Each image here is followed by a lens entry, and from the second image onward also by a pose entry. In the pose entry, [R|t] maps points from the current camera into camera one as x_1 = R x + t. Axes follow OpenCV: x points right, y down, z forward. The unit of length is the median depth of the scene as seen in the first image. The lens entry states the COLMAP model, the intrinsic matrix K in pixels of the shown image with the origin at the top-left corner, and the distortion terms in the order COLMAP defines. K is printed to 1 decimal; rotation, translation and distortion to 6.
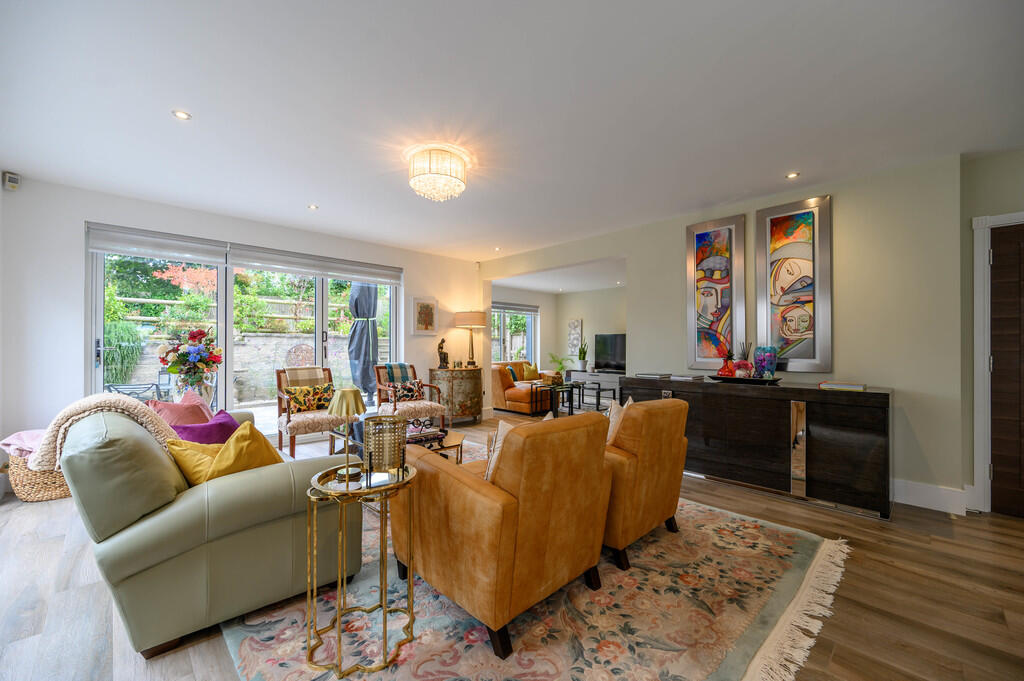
lens RADIAL K [[411.9, 0, 513.7], [0, 411.9, 347.3], [0, 0, 1]] dist [-0.000554, -0.000018]
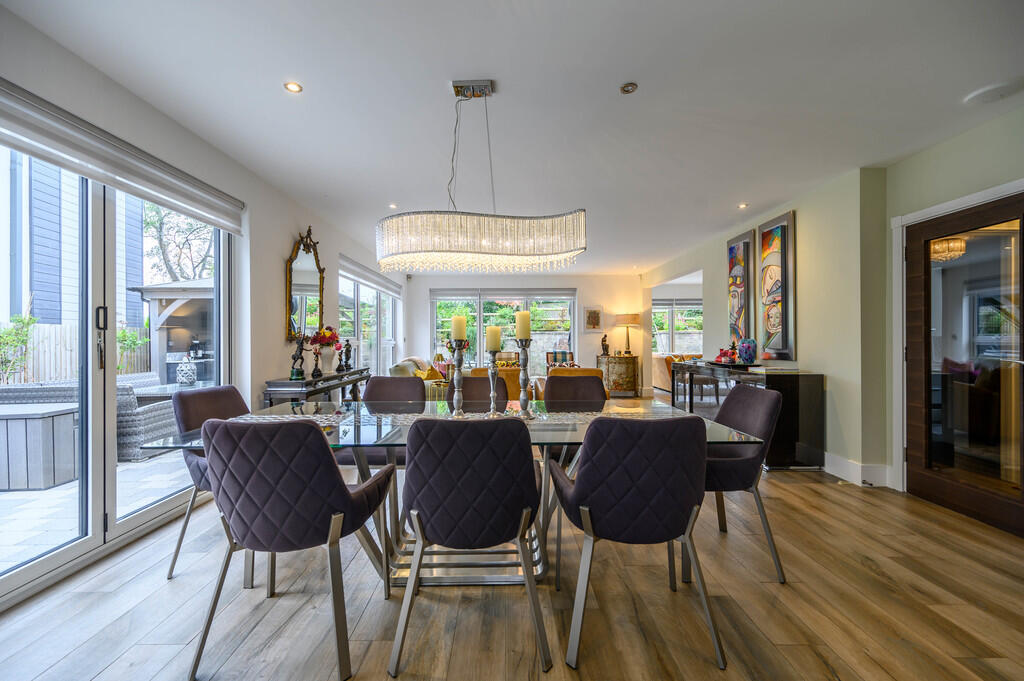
lens RADIAL K [[411.9, 0, 513.7], [0, 411.9, 347.3], [0, 0, 1]] dist [-0.000554, -0.000018]
pose [[0.723352, 0.006753, -0.690447, 0.646413], [0.003886, 0.999897, 0.013851, 0.002550], [0.690469, -0.012702, 0.723251, -0.266300]]
